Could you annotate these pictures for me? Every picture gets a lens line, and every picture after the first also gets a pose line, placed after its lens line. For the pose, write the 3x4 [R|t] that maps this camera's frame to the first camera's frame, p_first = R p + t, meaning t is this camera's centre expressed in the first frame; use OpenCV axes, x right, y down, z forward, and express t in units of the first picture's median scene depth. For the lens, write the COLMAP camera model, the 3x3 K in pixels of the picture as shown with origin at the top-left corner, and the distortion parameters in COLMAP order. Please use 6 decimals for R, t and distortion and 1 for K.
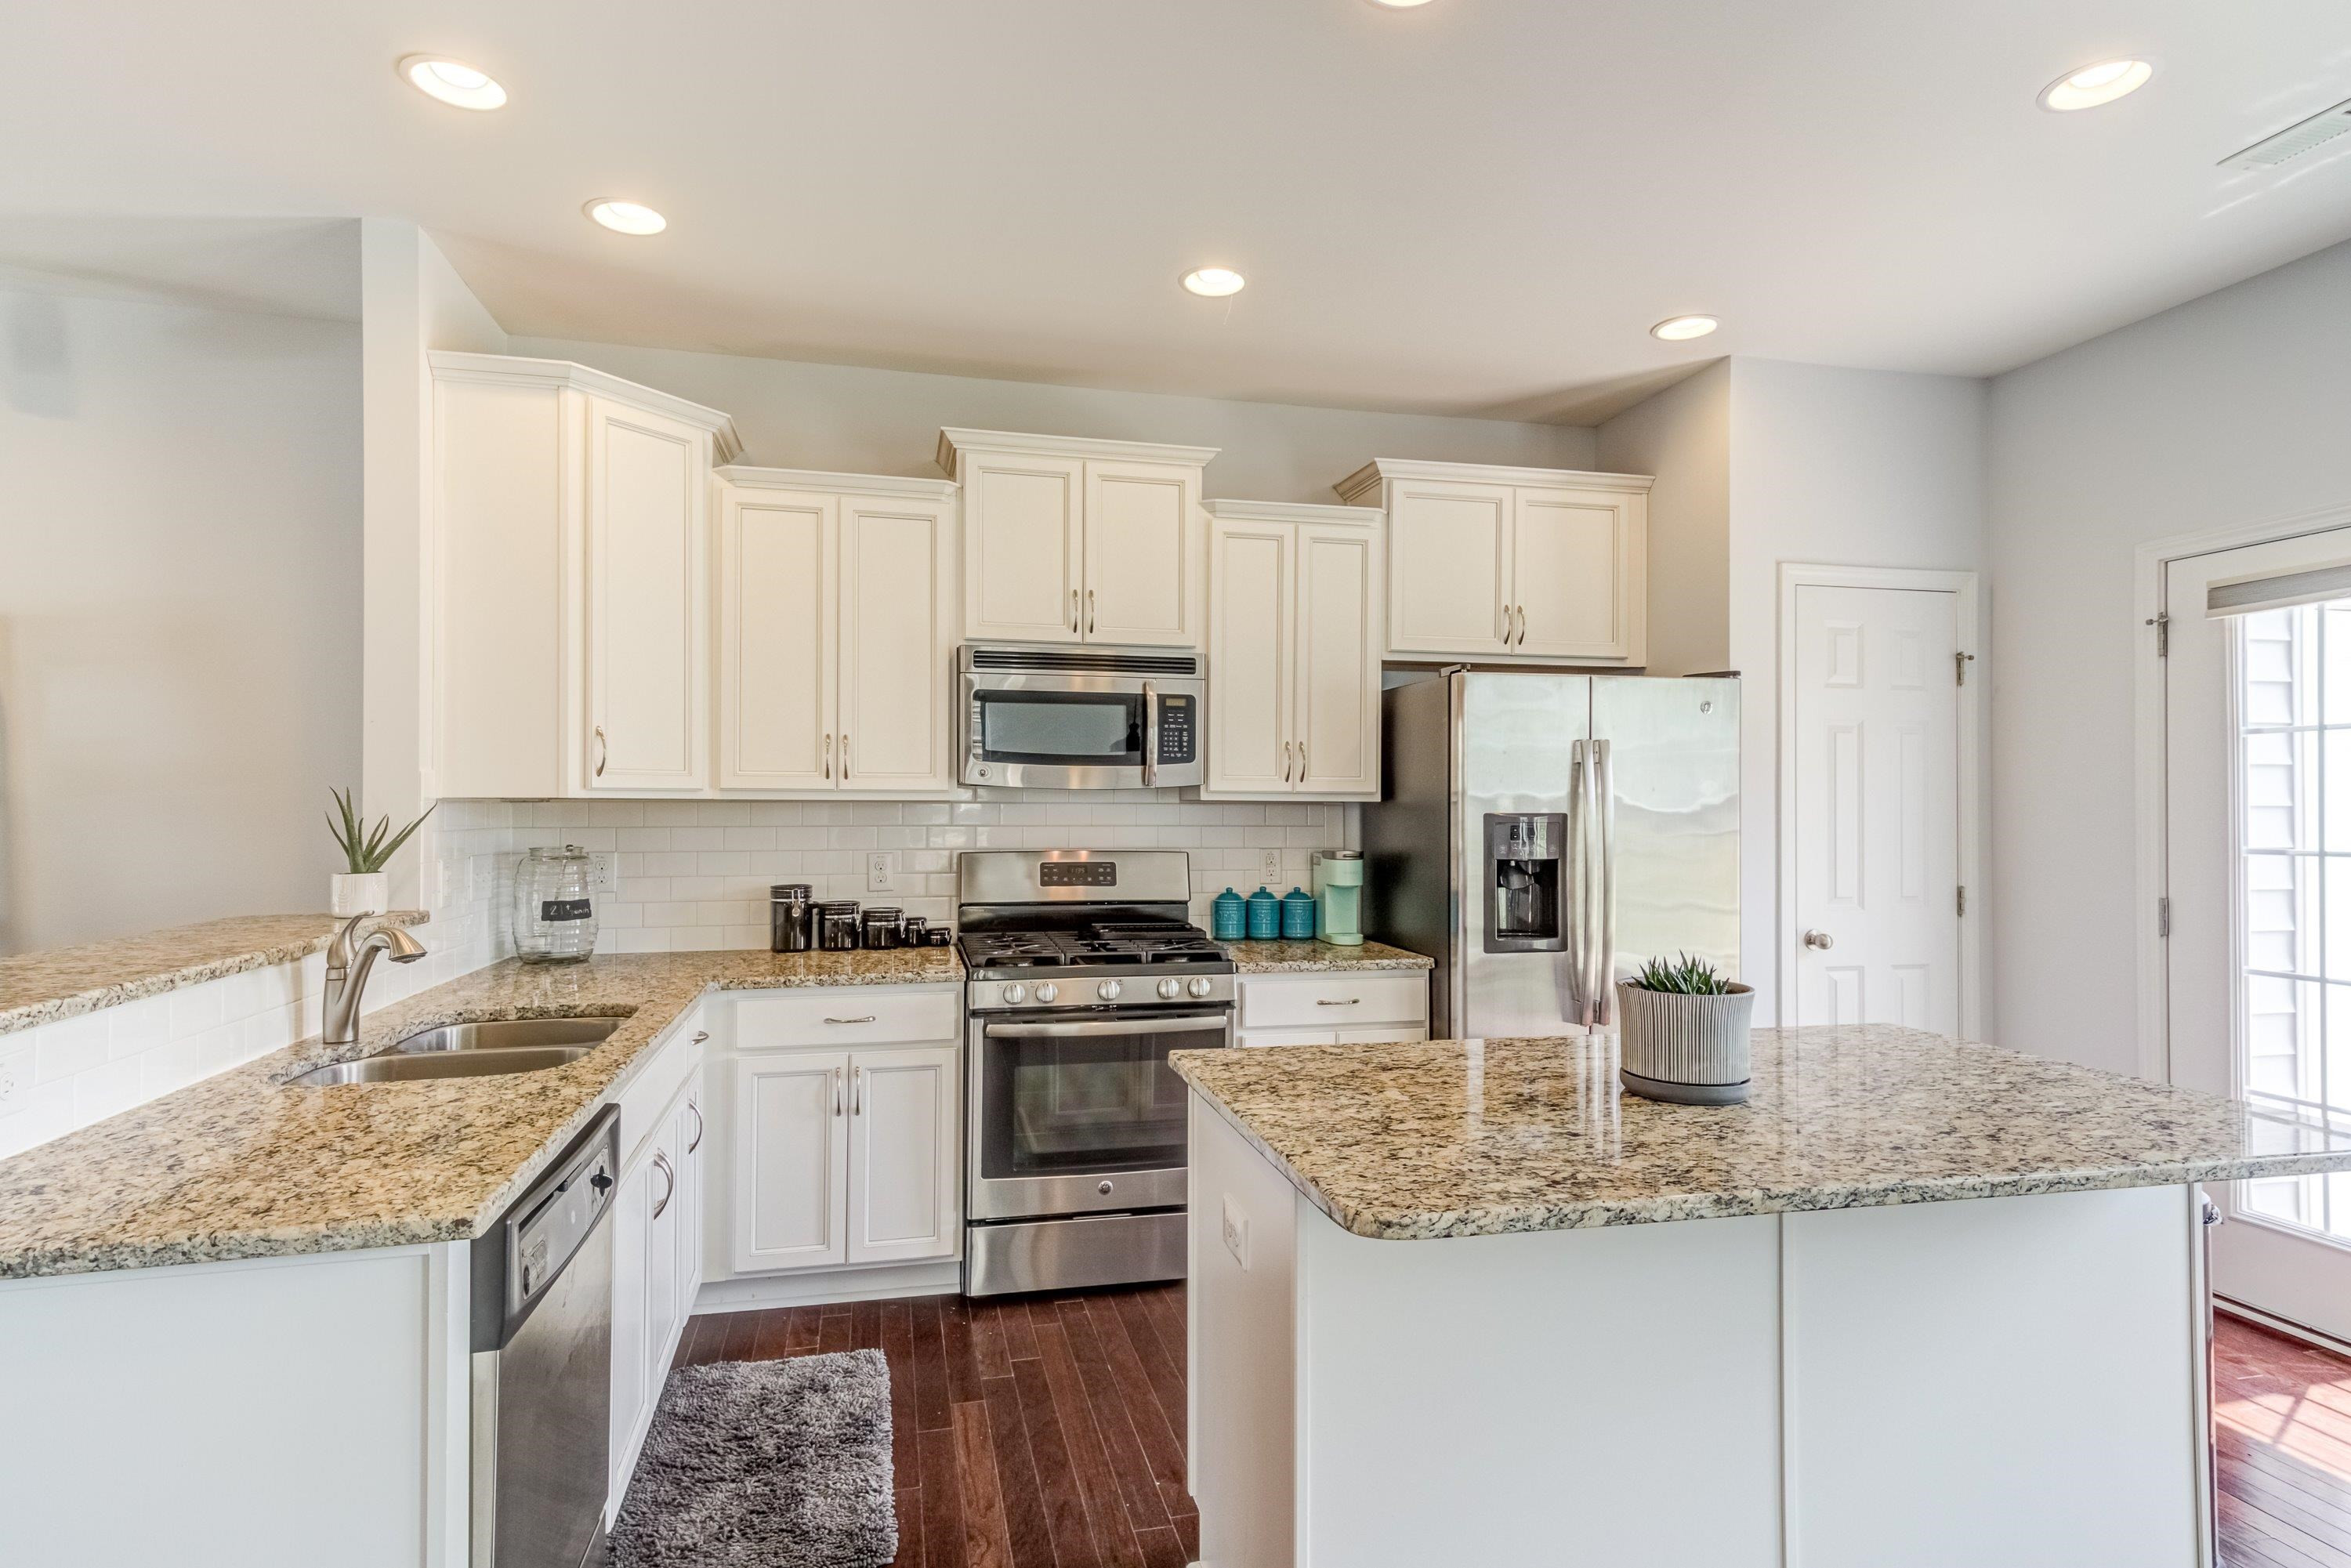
lens RADIAL K [[1203.0, 0, 1175.5], [0, 1203.0, 784.0], [0, 0, 1]] dist [0.063227, -0.049320]
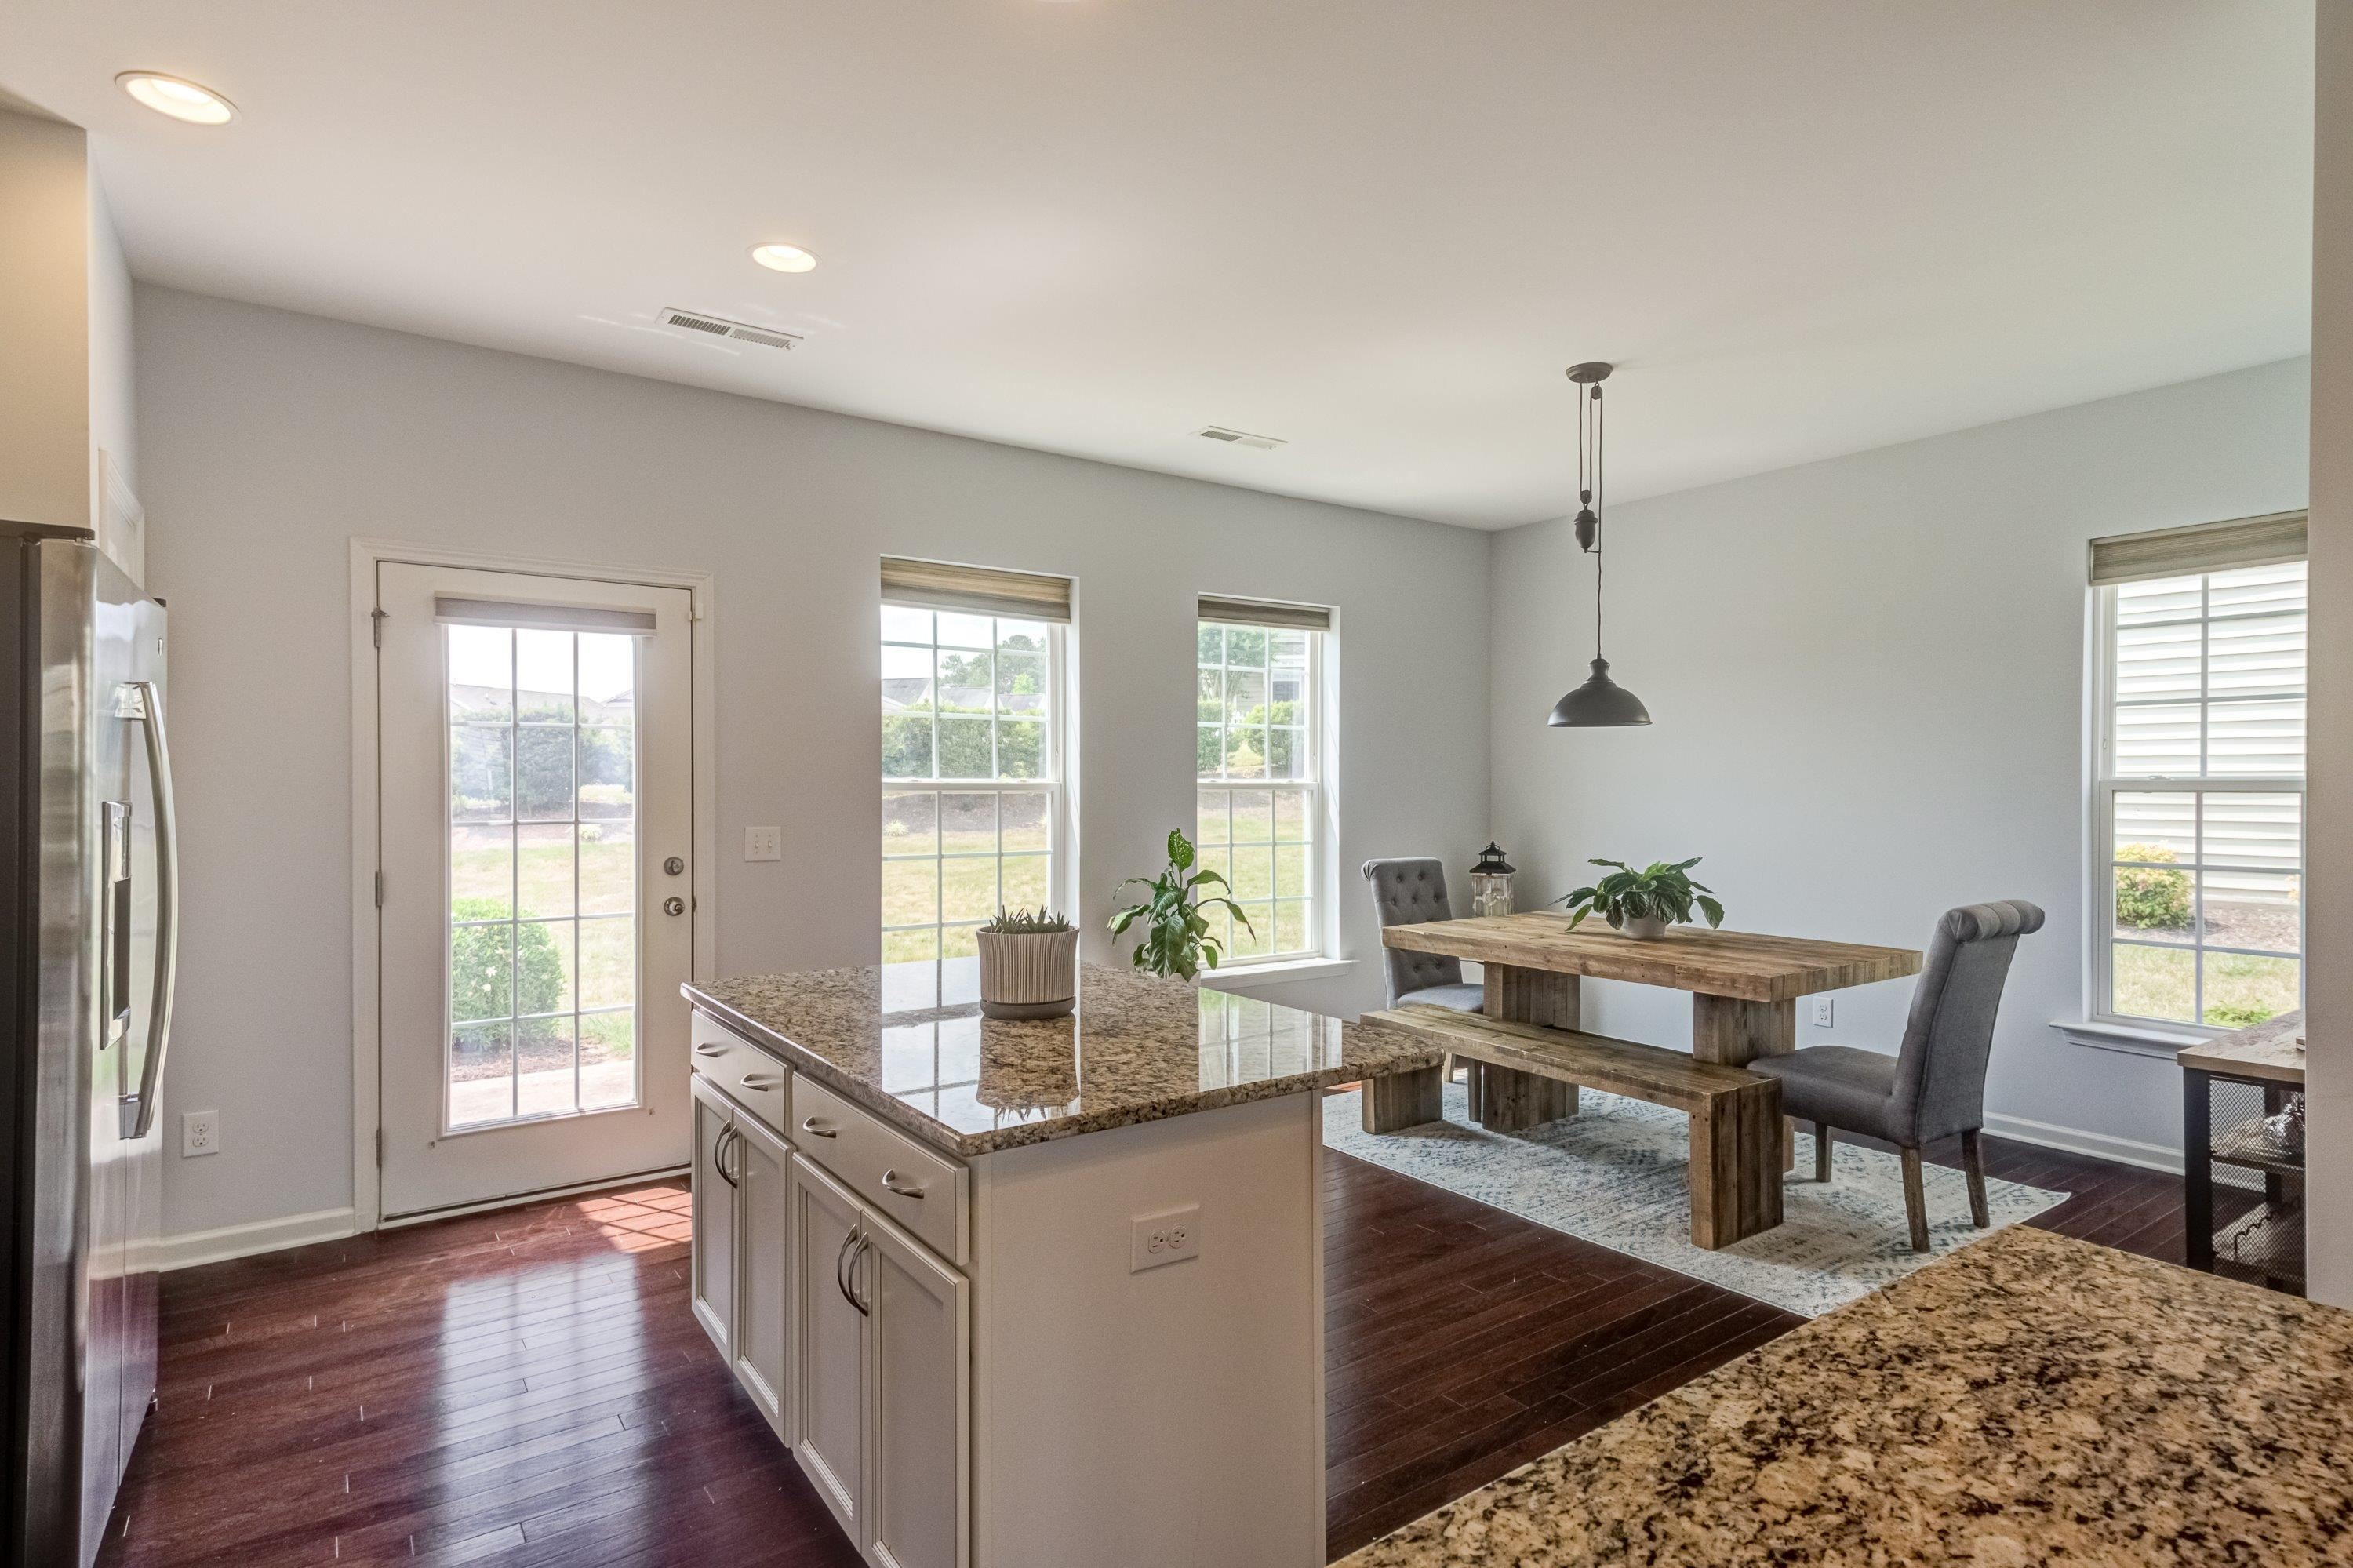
lens RADIAL K [[1216.9, 0, 1172.7], [0, 1216.9, 795.6], [0, 0, 1]] dist [0.031475, -0.011298]
pose [[-0.373506, -0.007577, 0.927597, -0.431666], [-0.018402, 0.999830, 0.000757, 0.010856], [-0.927445, -0.016787, -0.373583, 0.699689]]
